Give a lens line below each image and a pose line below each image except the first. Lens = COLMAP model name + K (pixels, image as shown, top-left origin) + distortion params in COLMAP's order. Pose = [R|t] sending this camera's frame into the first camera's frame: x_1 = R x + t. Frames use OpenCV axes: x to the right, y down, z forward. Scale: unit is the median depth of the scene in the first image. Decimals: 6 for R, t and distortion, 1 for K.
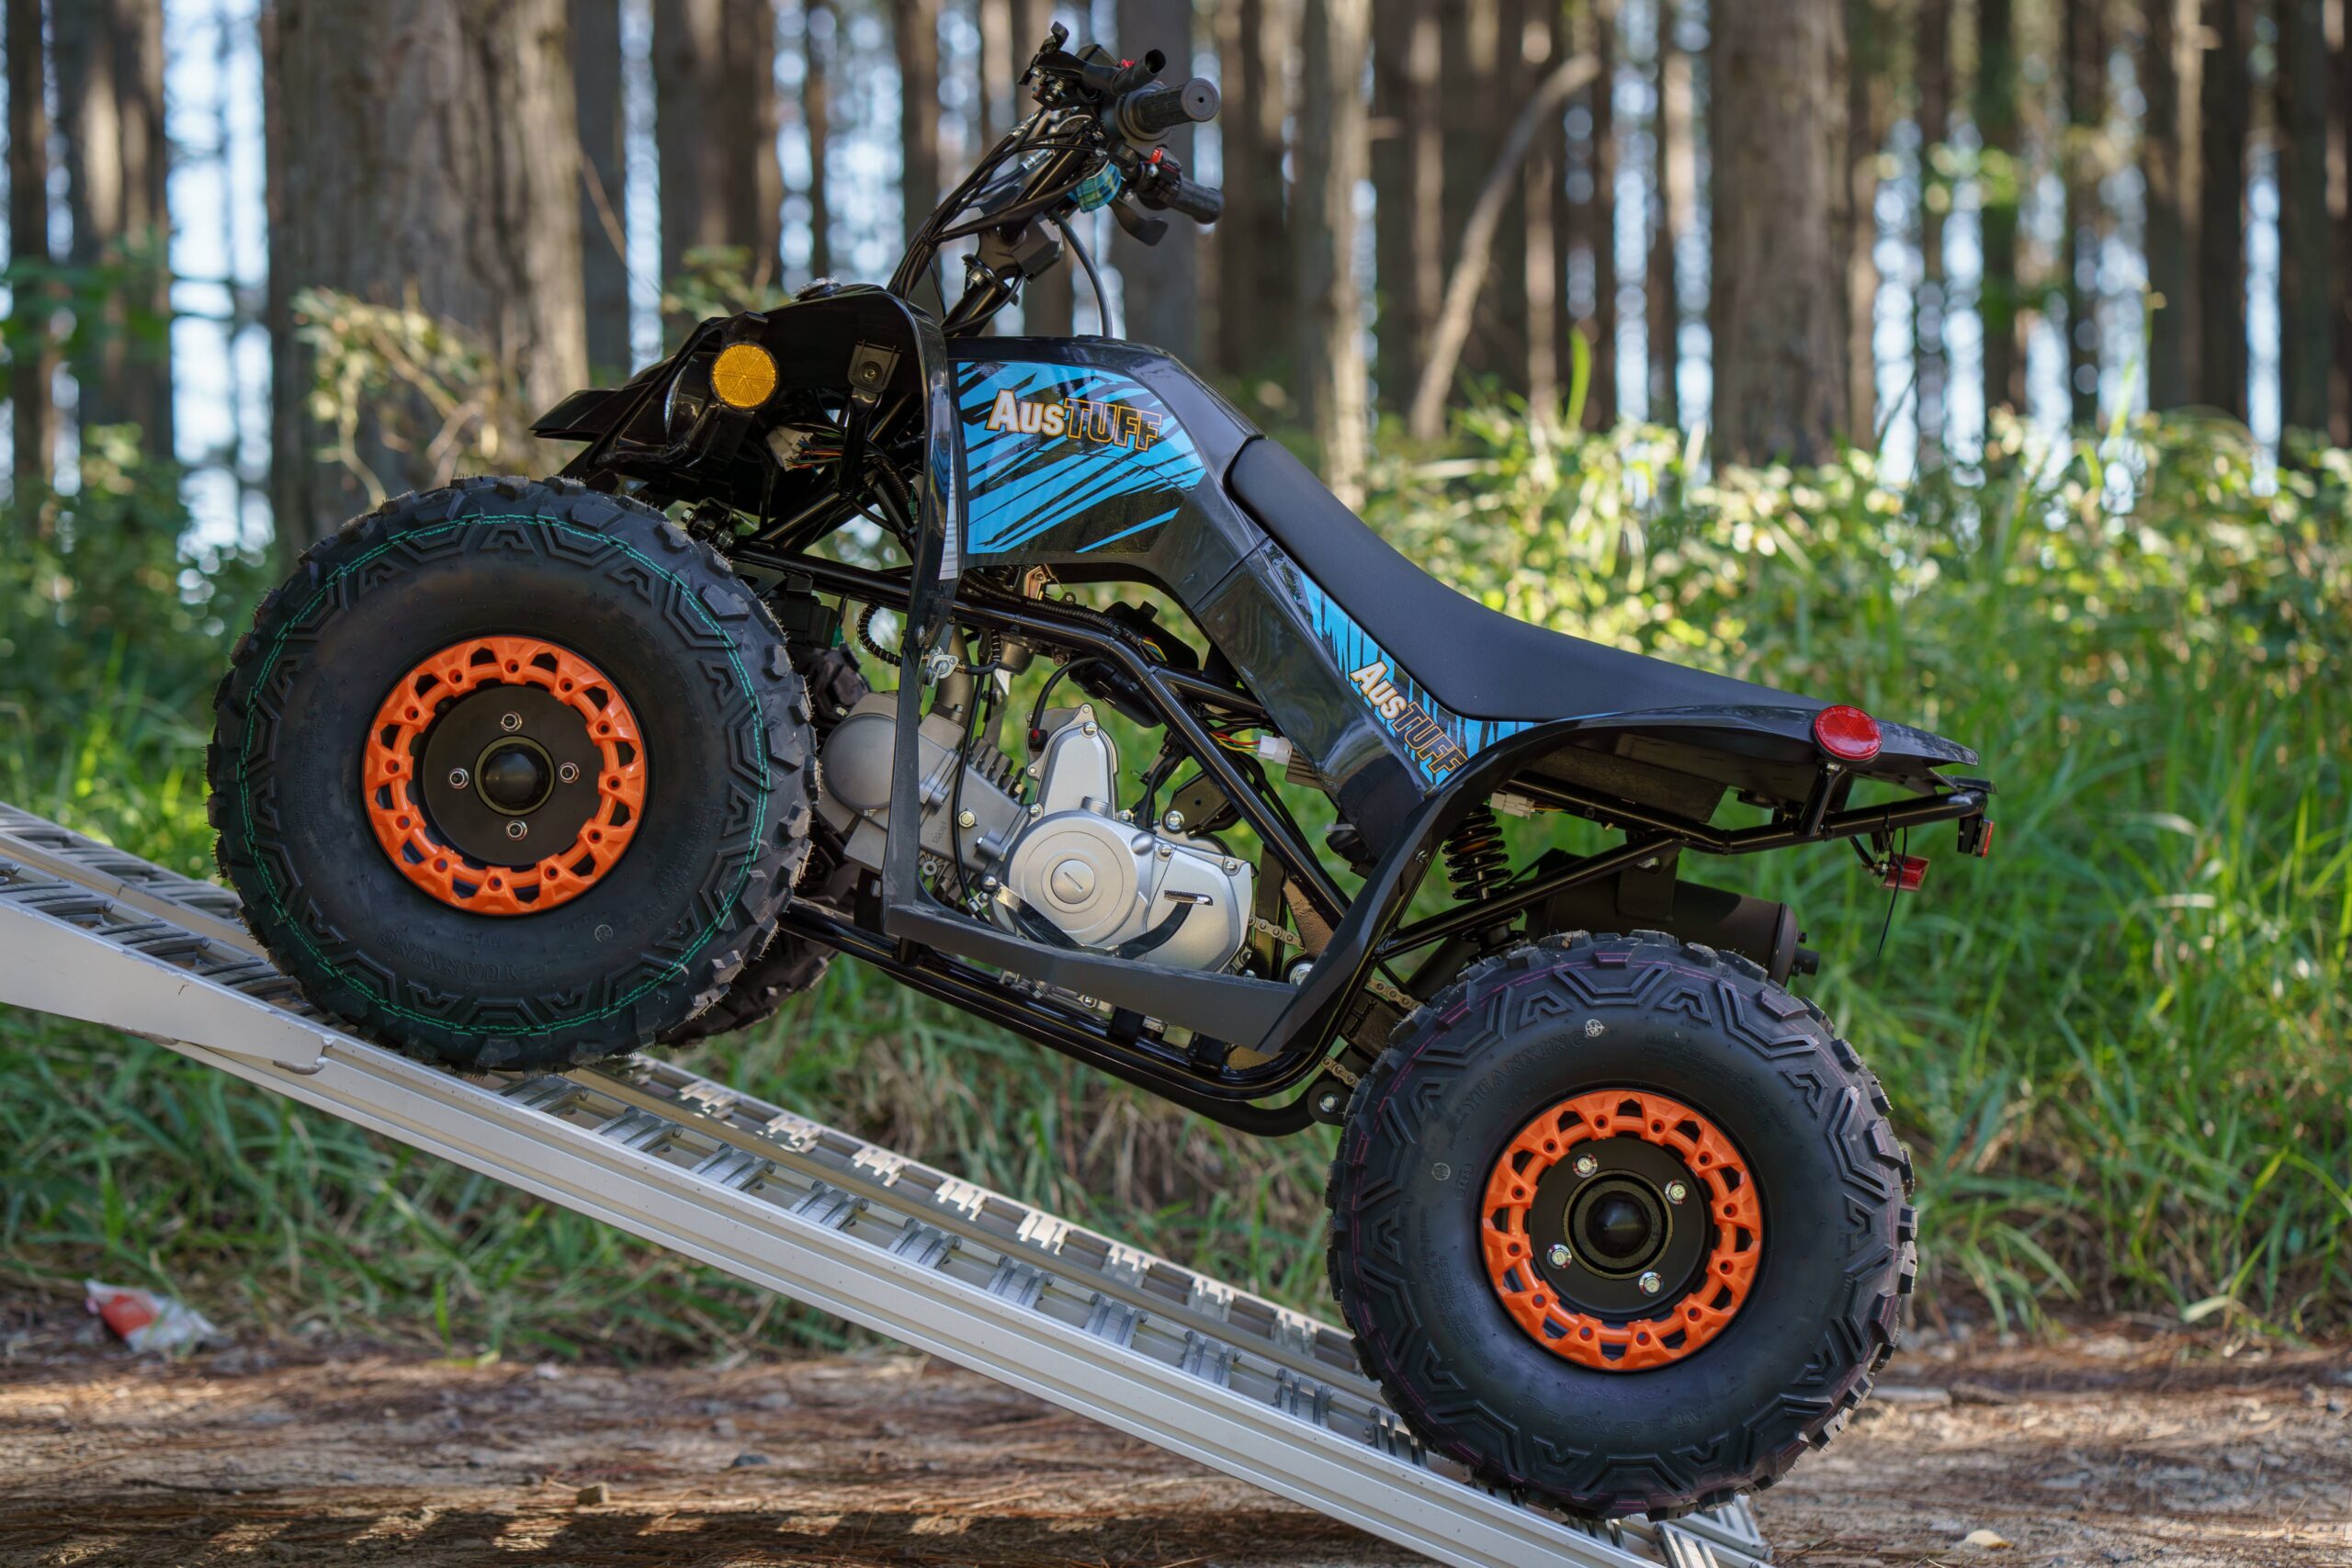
lens RADIAL K [[5732.9, 0, 1176.1], [0, 5732.9, 777.8], [0, 0, 1]] dist [0.436448, 0.000000]
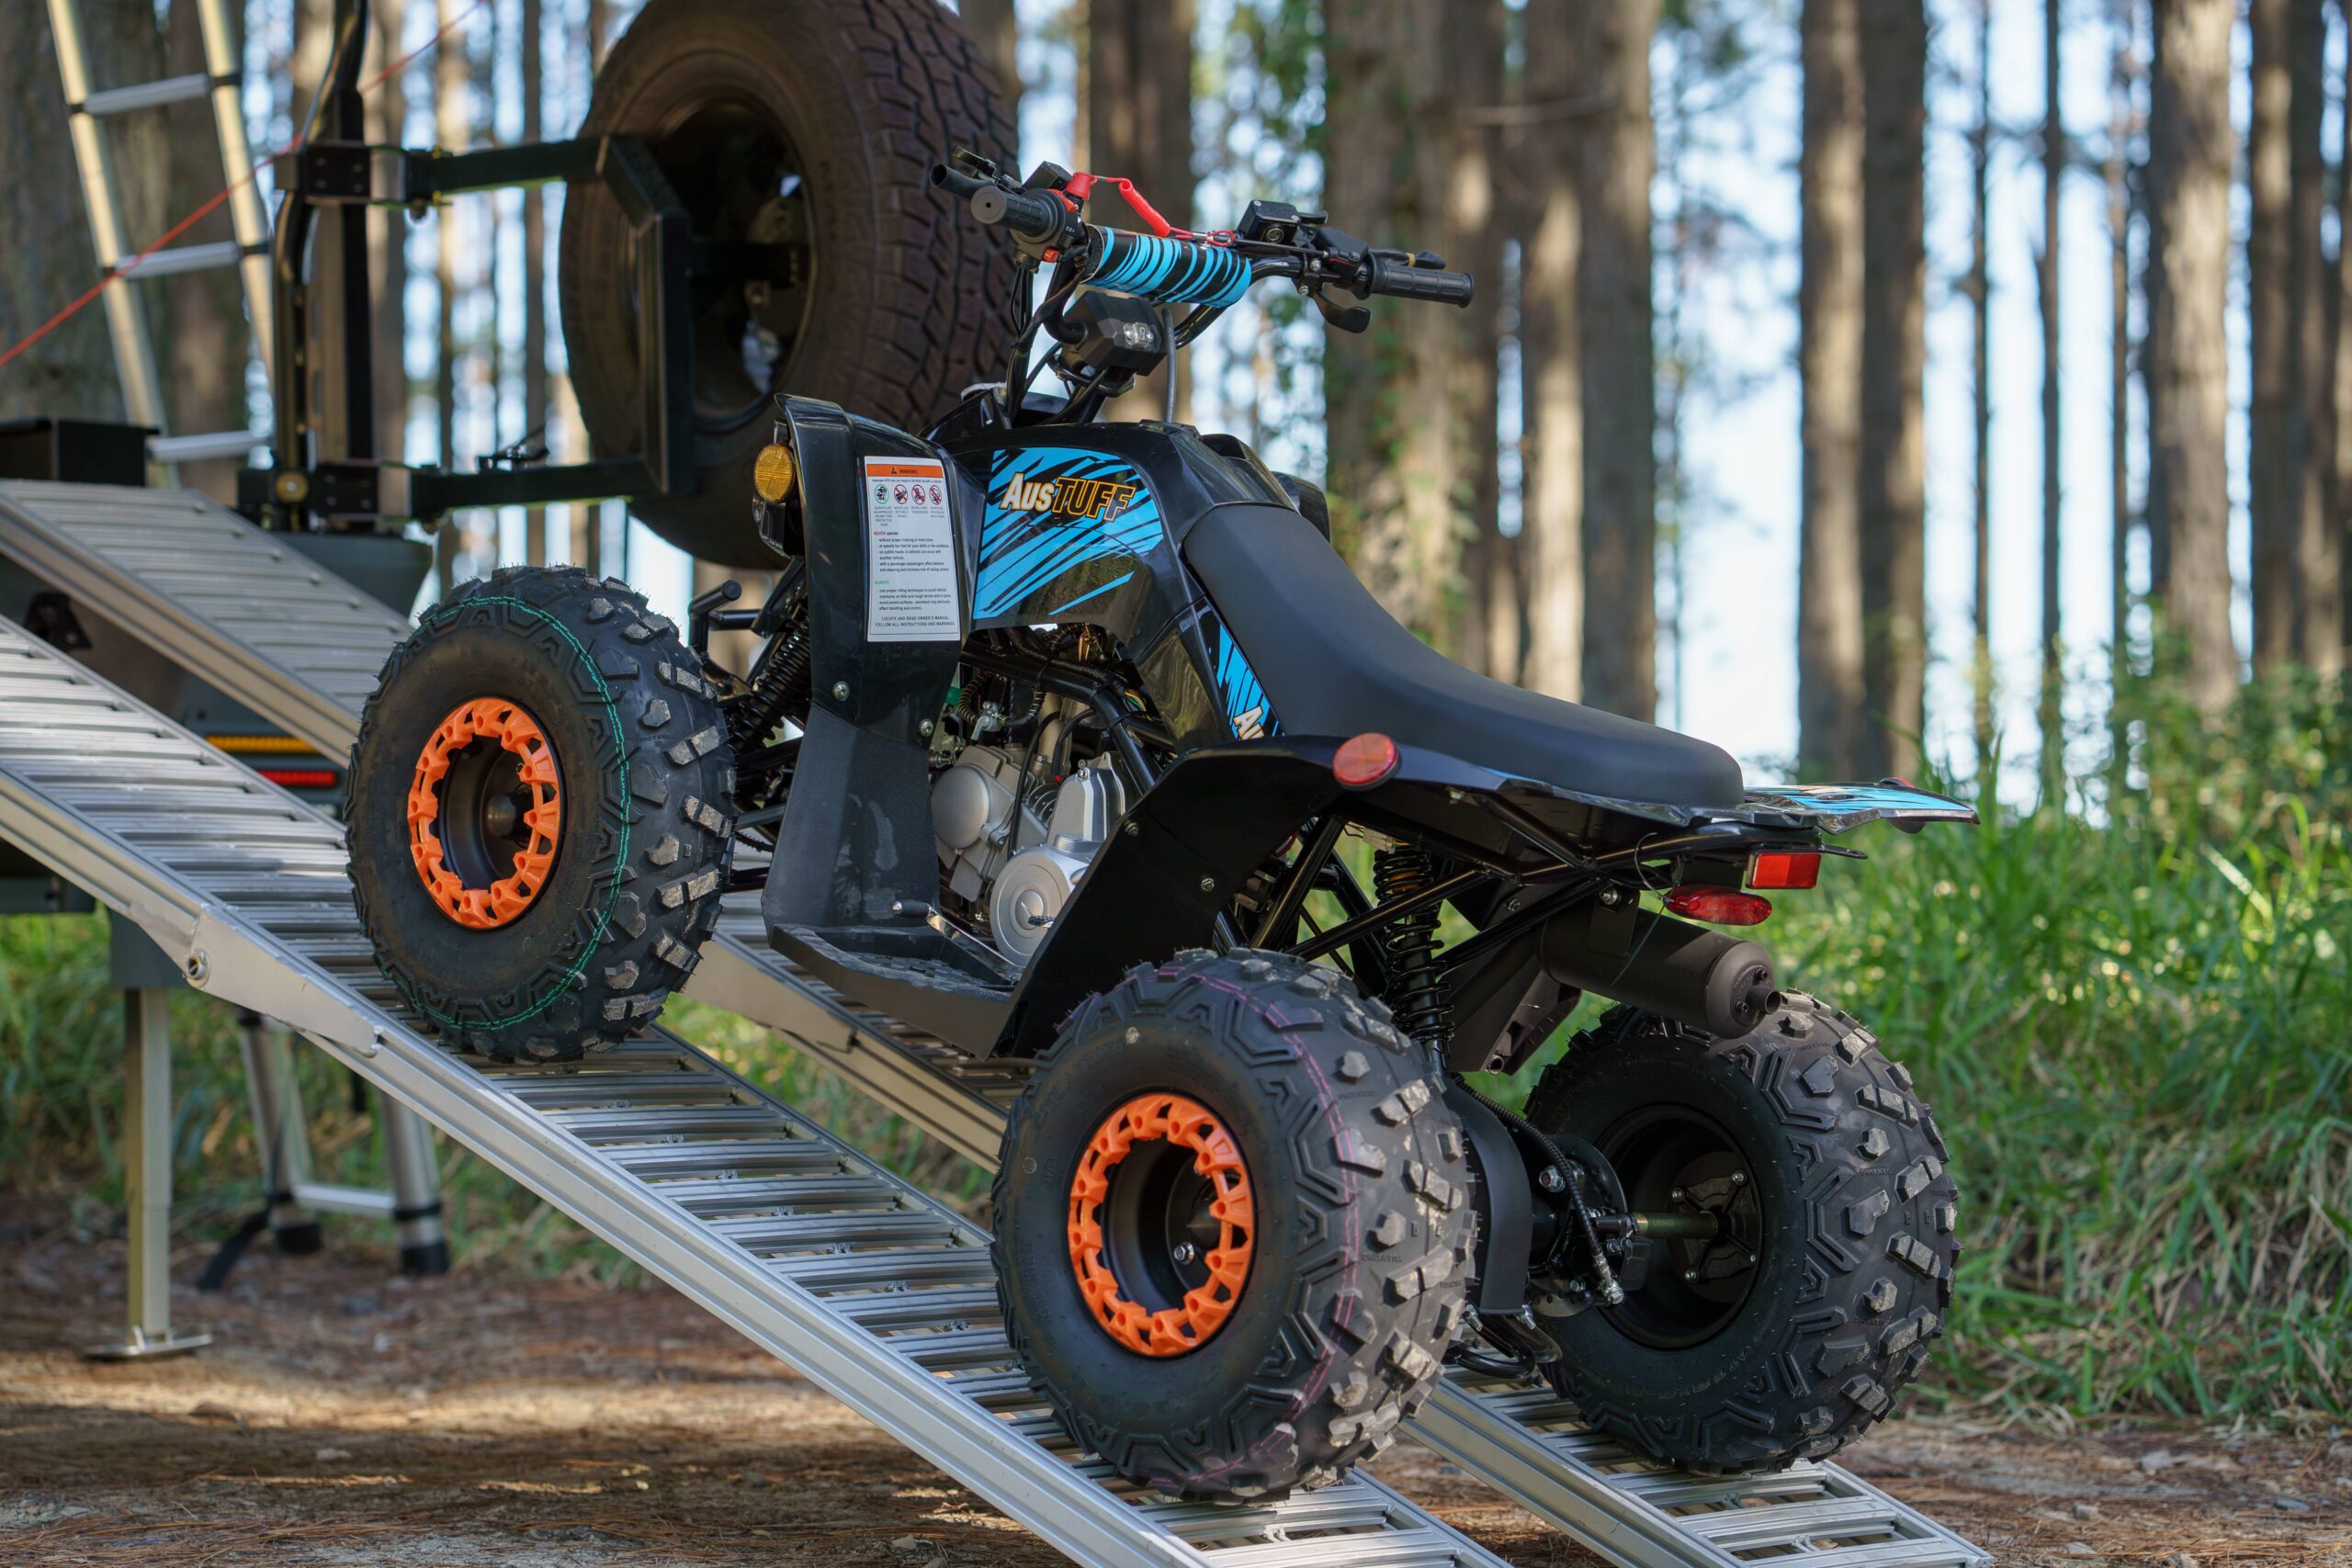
lens RADIAL K [[5732.9, 0, 1175.0], [0, 5732.9, 789.6], [0, 0, 1]] dist [0.436448, 0.000000]
pose [[0.728131, -0.015174, -0.685270, 0.813680], [-0.007062, 0.999536, -0.029637, 0.029215], [0.685402, 0.026419, 0.727686, 0.222467]]
